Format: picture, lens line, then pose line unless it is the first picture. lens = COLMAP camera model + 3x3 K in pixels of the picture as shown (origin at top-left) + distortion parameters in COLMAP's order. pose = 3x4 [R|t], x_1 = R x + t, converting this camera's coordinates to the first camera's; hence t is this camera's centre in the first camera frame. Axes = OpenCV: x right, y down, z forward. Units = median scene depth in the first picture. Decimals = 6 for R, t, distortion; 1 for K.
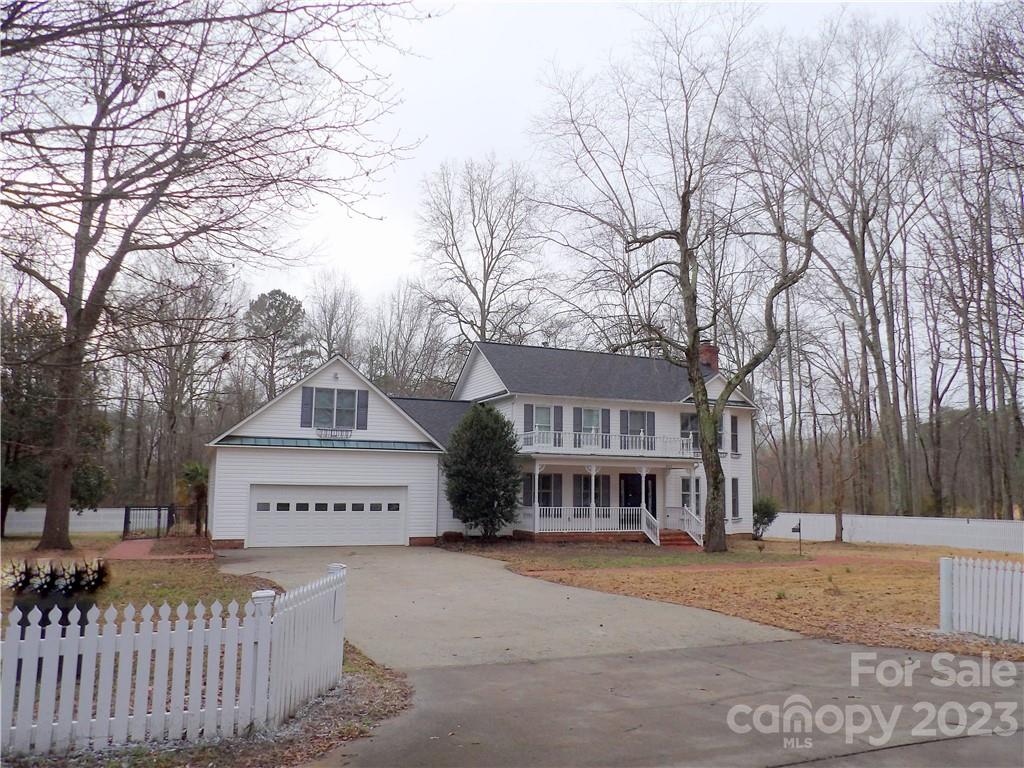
lens RADIAL K [[802.3, 0, 512.0], [0, 802.3, 384.0], [0, 0, 1]] dist [-0.006805, -0.002074]
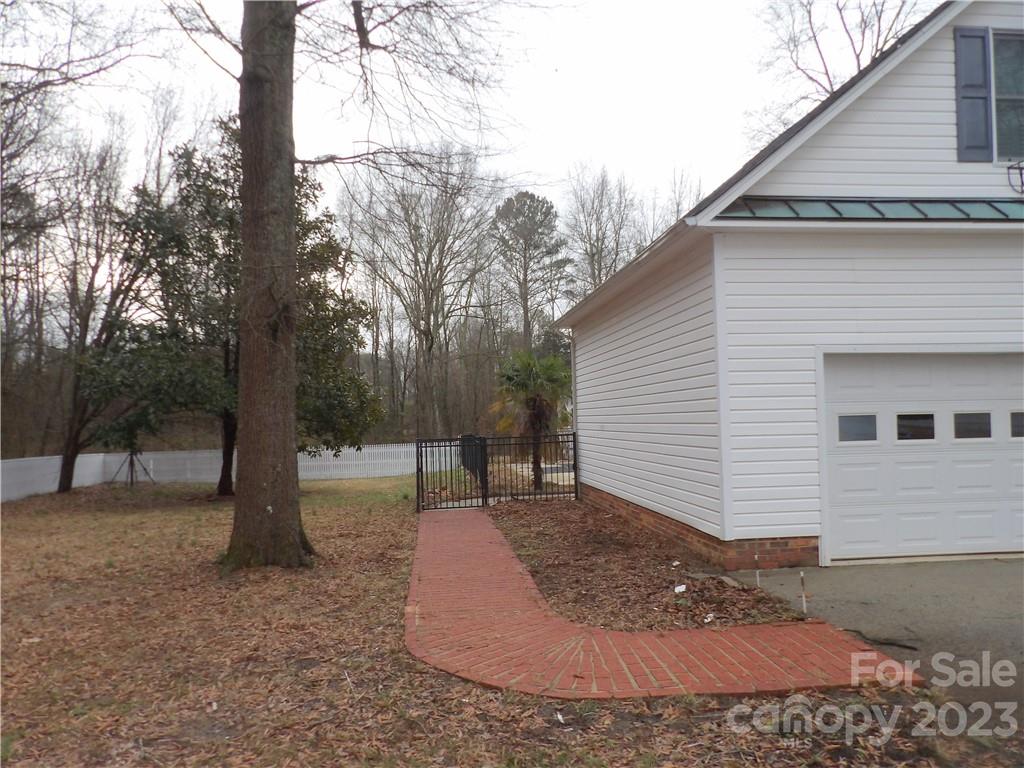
lens RADIAL K [[802.3, 0, 512.0], [0, 802.3, 384.0], [0, 0, 1]] dist [-0.006805, -0.002074]
pose [[0.959804, -0.046932, -0.276719, -0.235609], [0.071029, 0.994443, 0.077705, 0.069067], [0.271534, -0.094237, 0.957804, 0.448810]]
